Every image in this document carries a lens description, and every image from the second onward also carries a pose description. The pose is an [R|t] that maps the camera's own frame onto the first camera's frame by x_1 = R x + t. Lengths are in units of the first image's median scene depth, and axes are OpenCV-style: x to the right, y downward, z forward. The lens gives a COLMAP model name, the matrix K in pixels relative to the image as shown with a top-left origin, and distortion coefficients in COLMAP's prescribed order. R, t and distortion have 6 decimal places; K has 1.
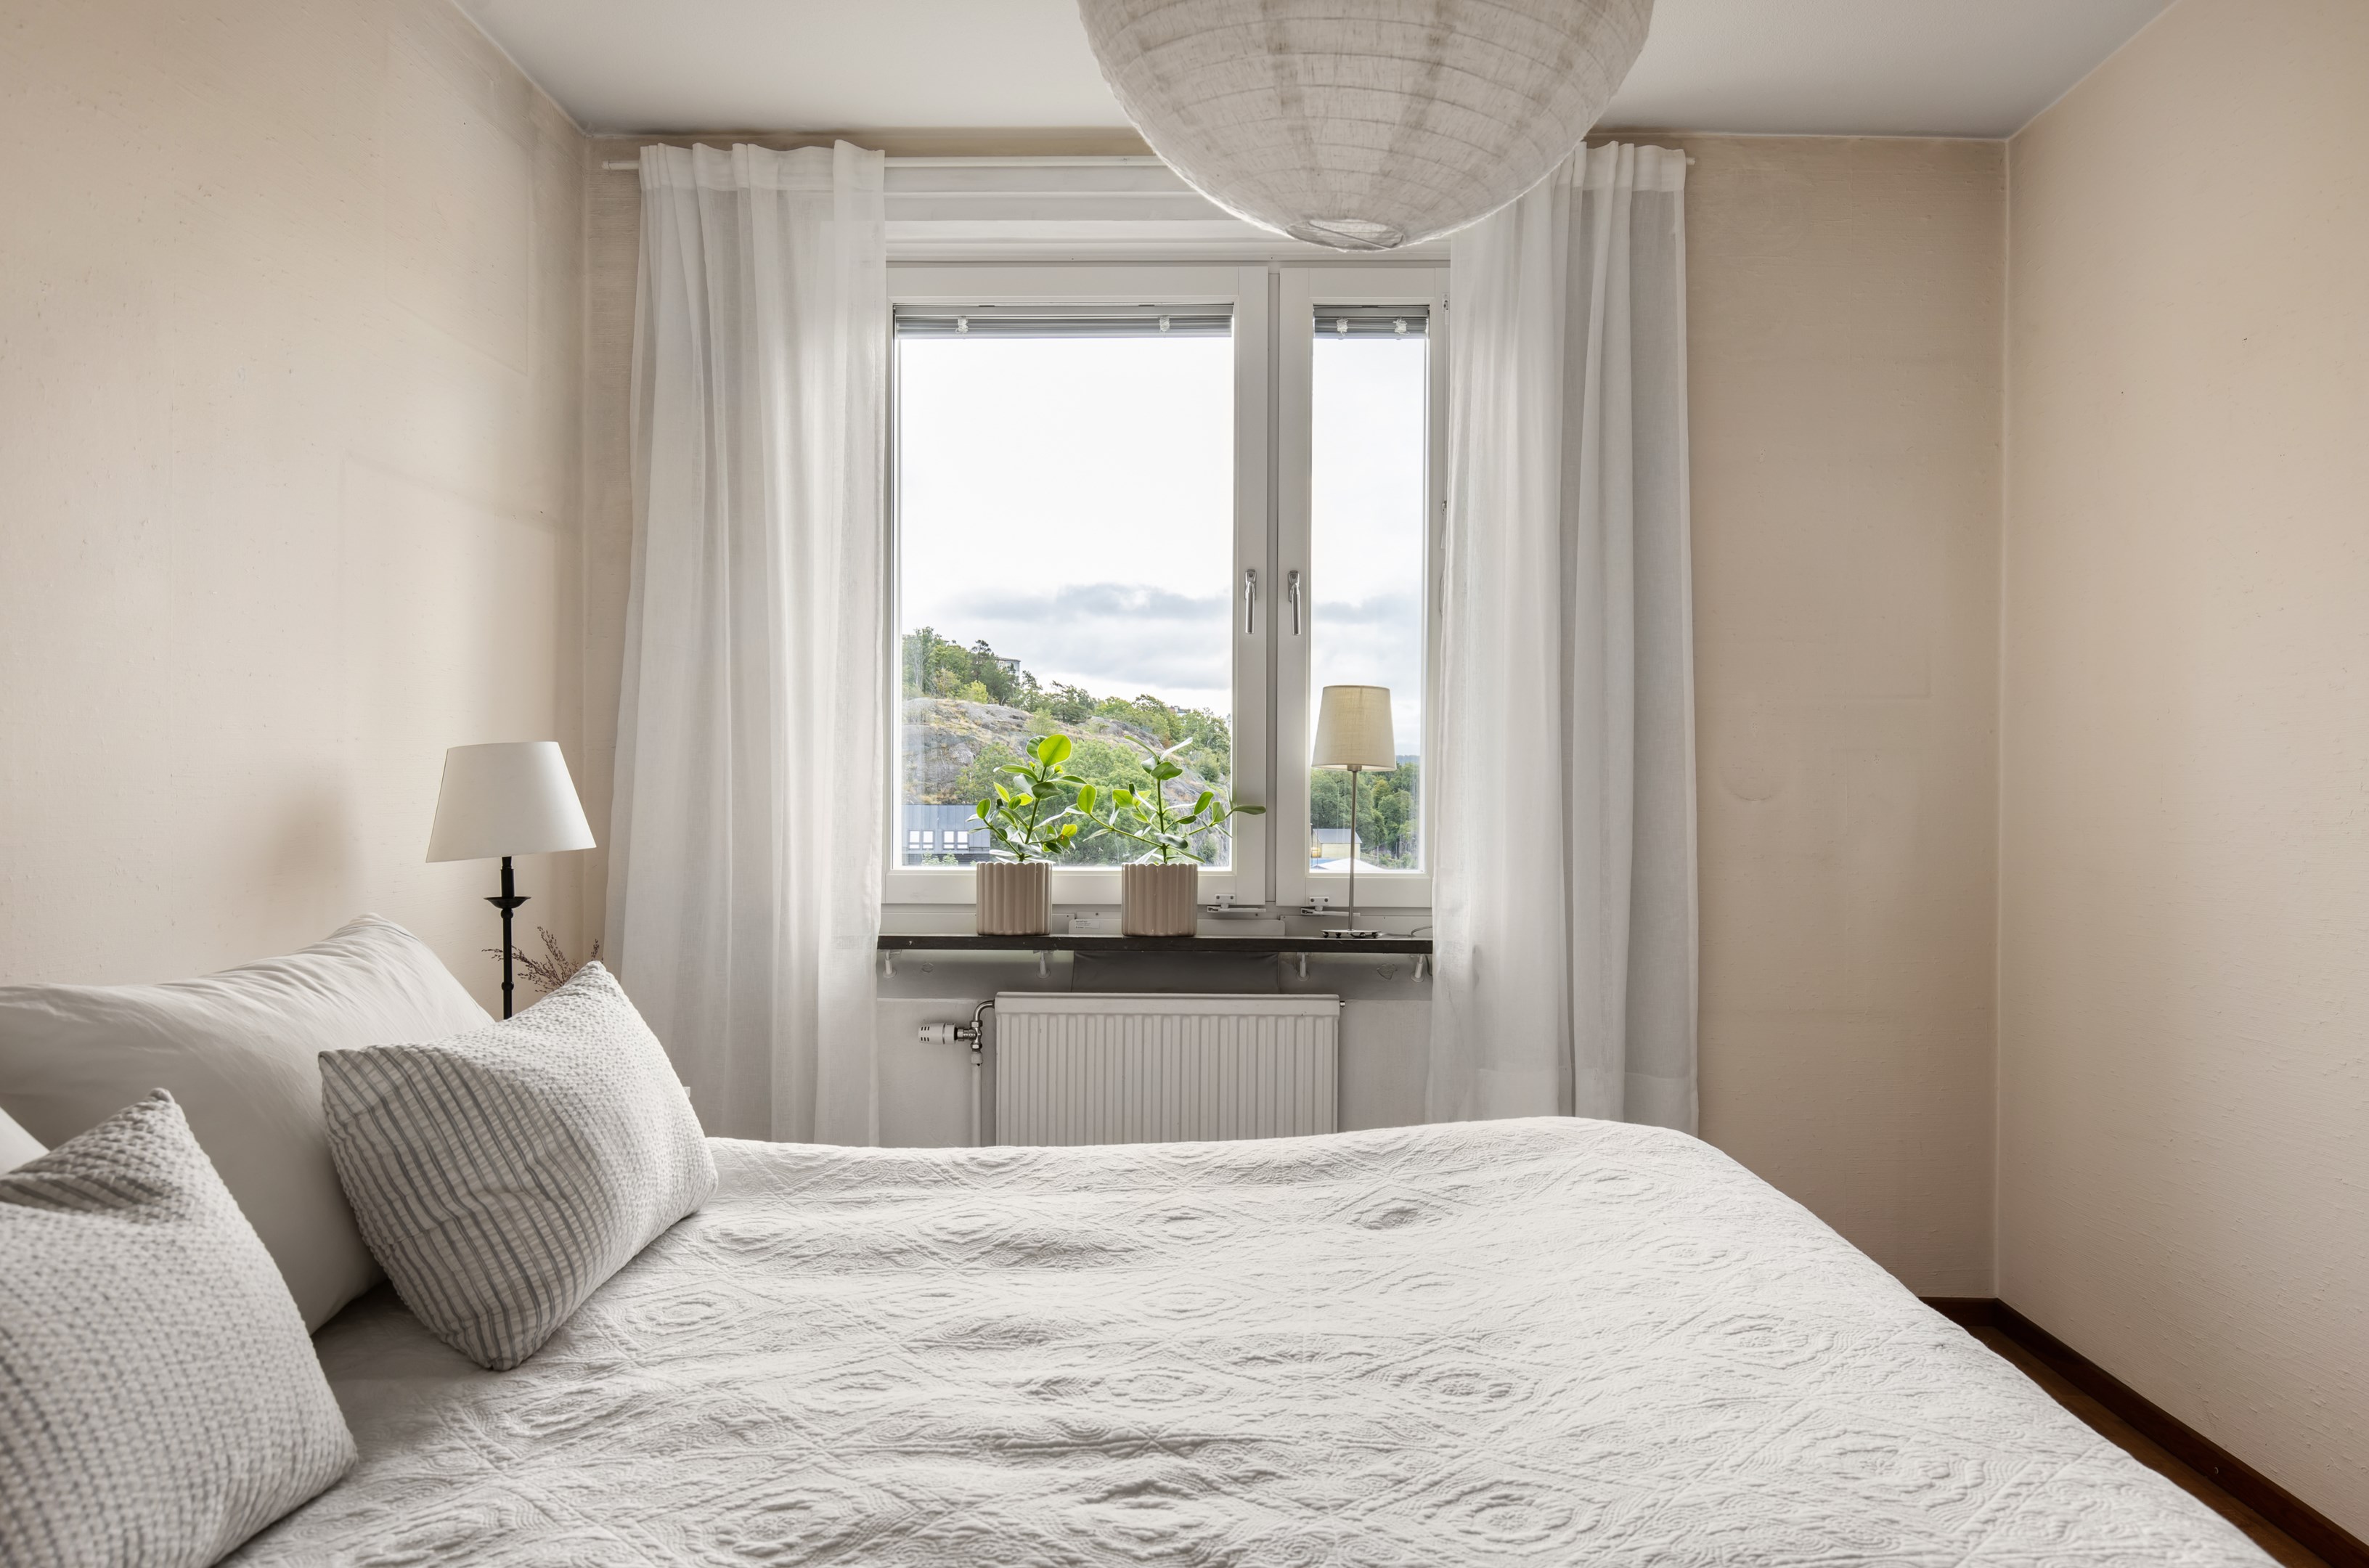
lens RADIAL K [[1603.6, 0, 1185.8], [0, 1603.6, 787.1], [0, 0, 1]] dist [0.004218, -0.007585]
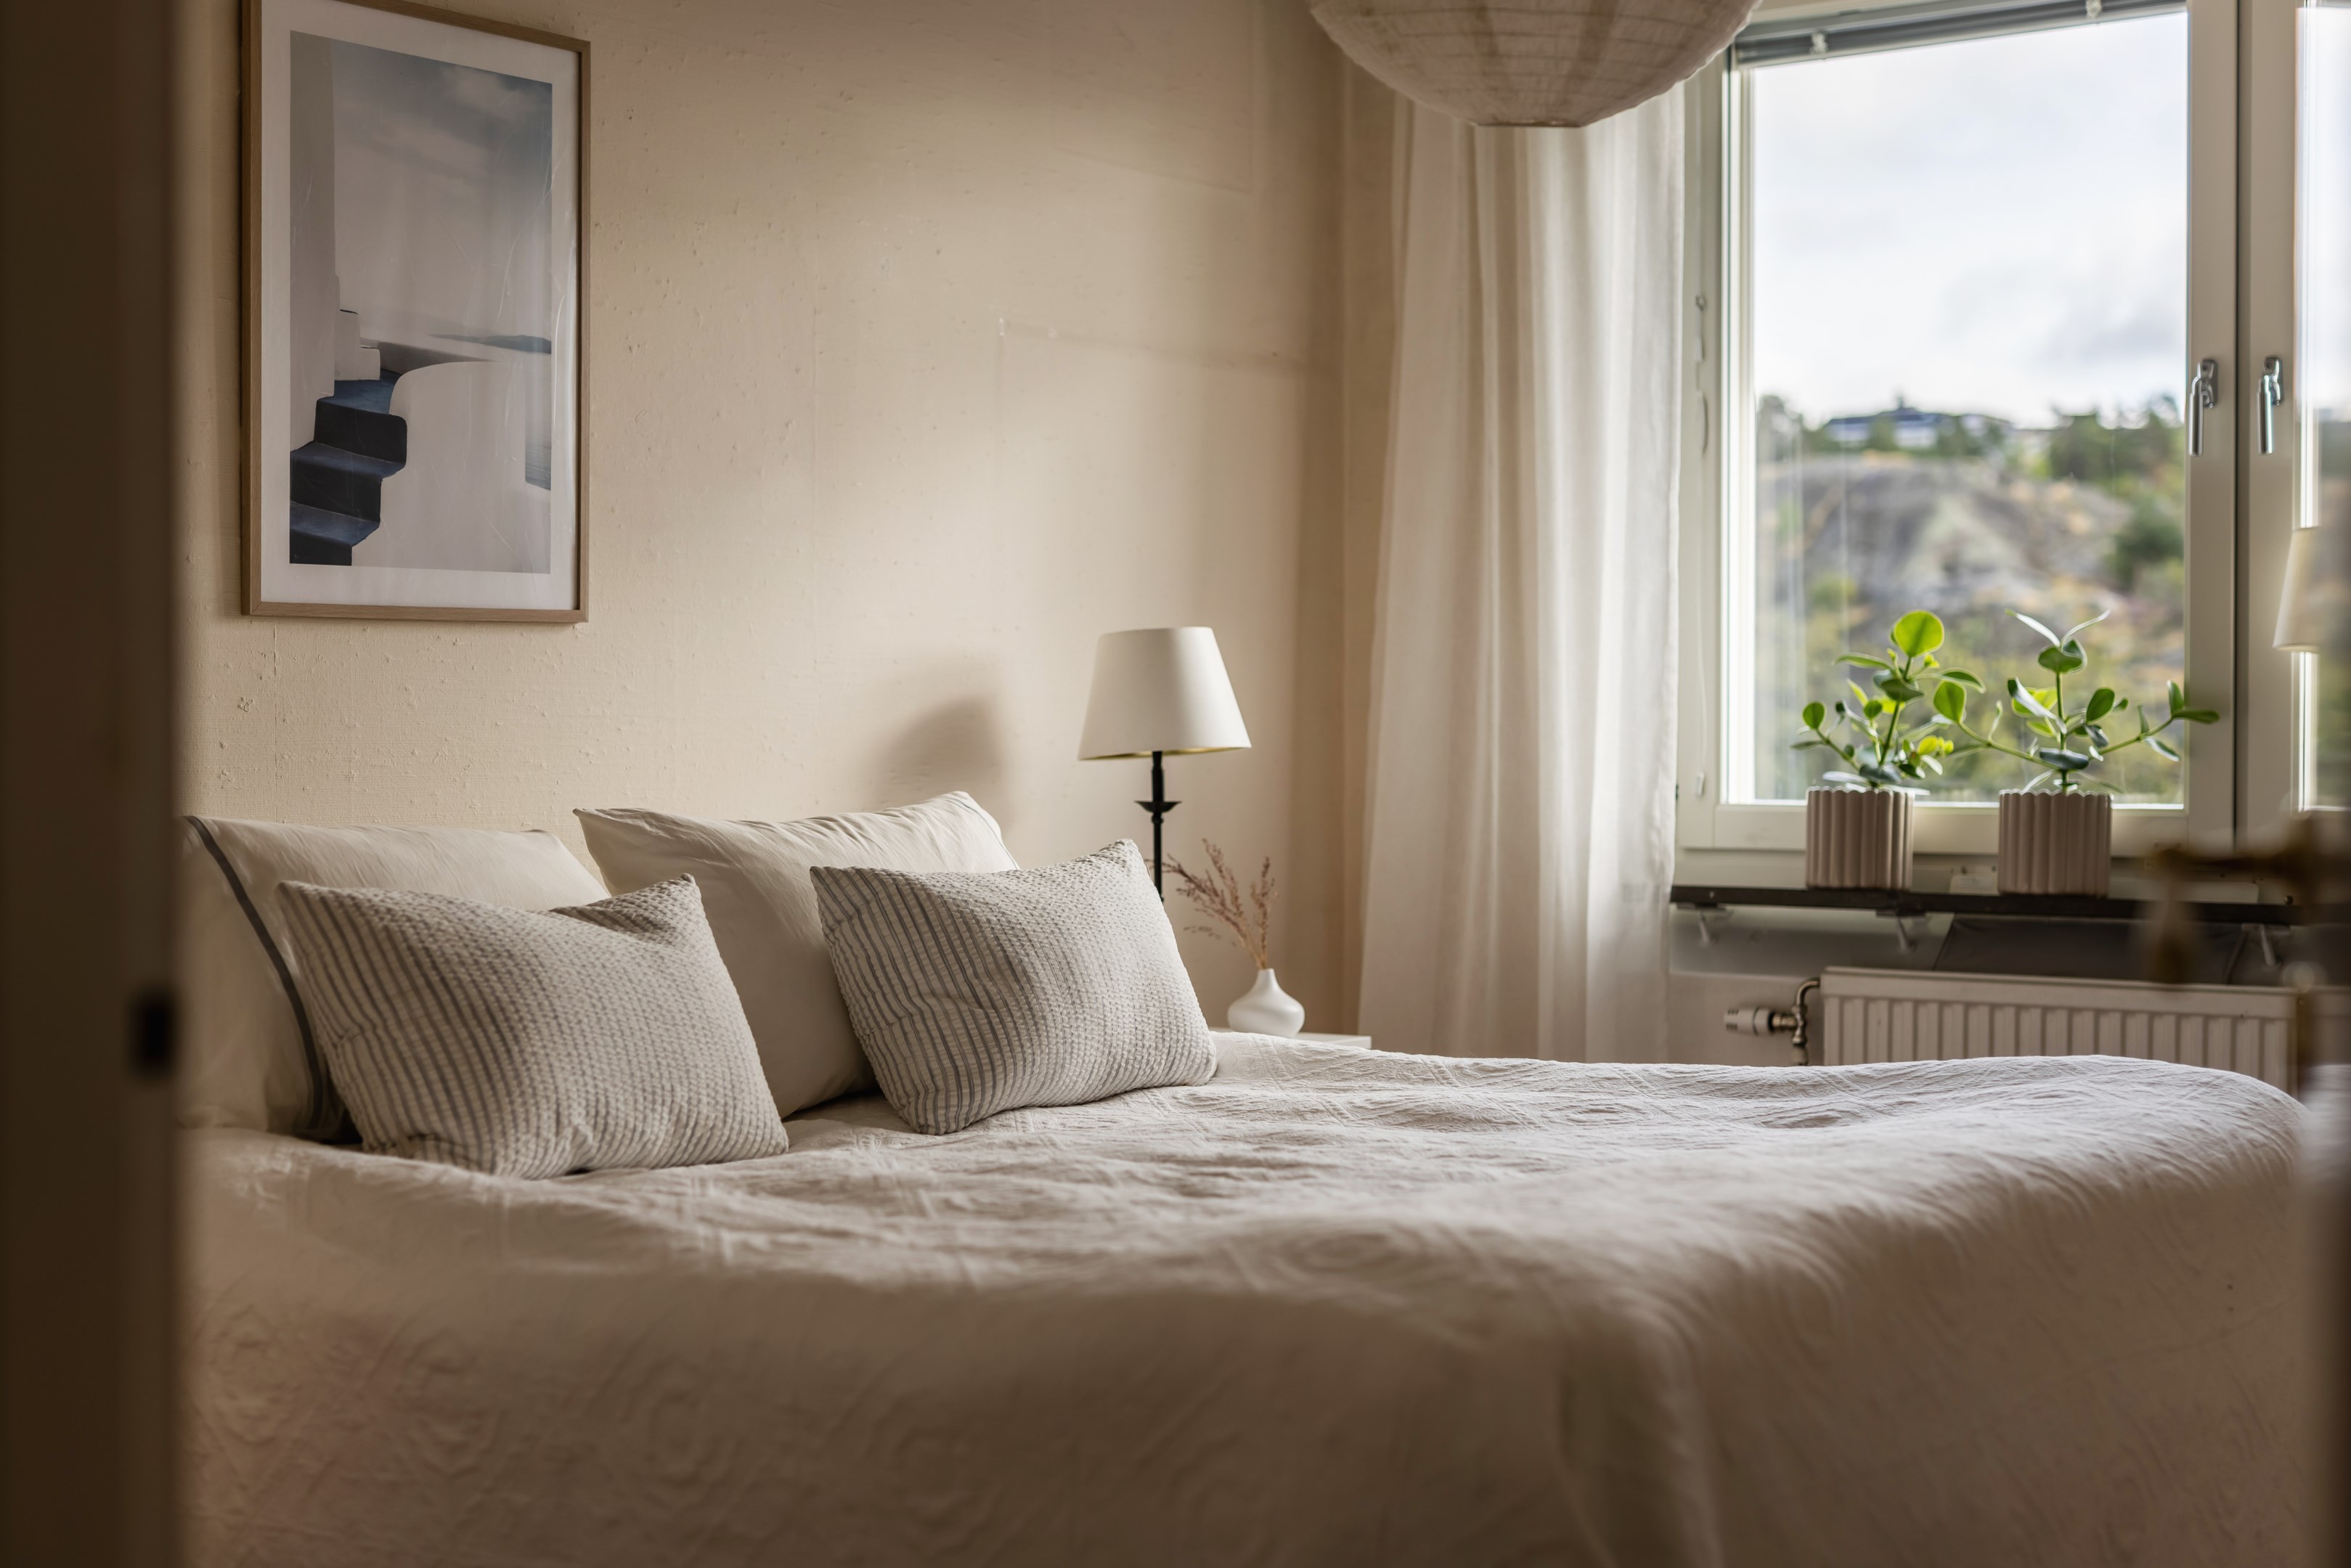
lens RADIAL K [[3384.0, 0, 1175.0], [0, 3384.0, 782.3], [0, 0, 1]] dist [-0.008214, 0.000000]
pose [[0.824281, 0.004081, -0.566166, 1.110593], [-0.002267, 0.999990, 0.003906, 0.085166], [0.566176, -0.001936, 0.824282, -0.941889]]
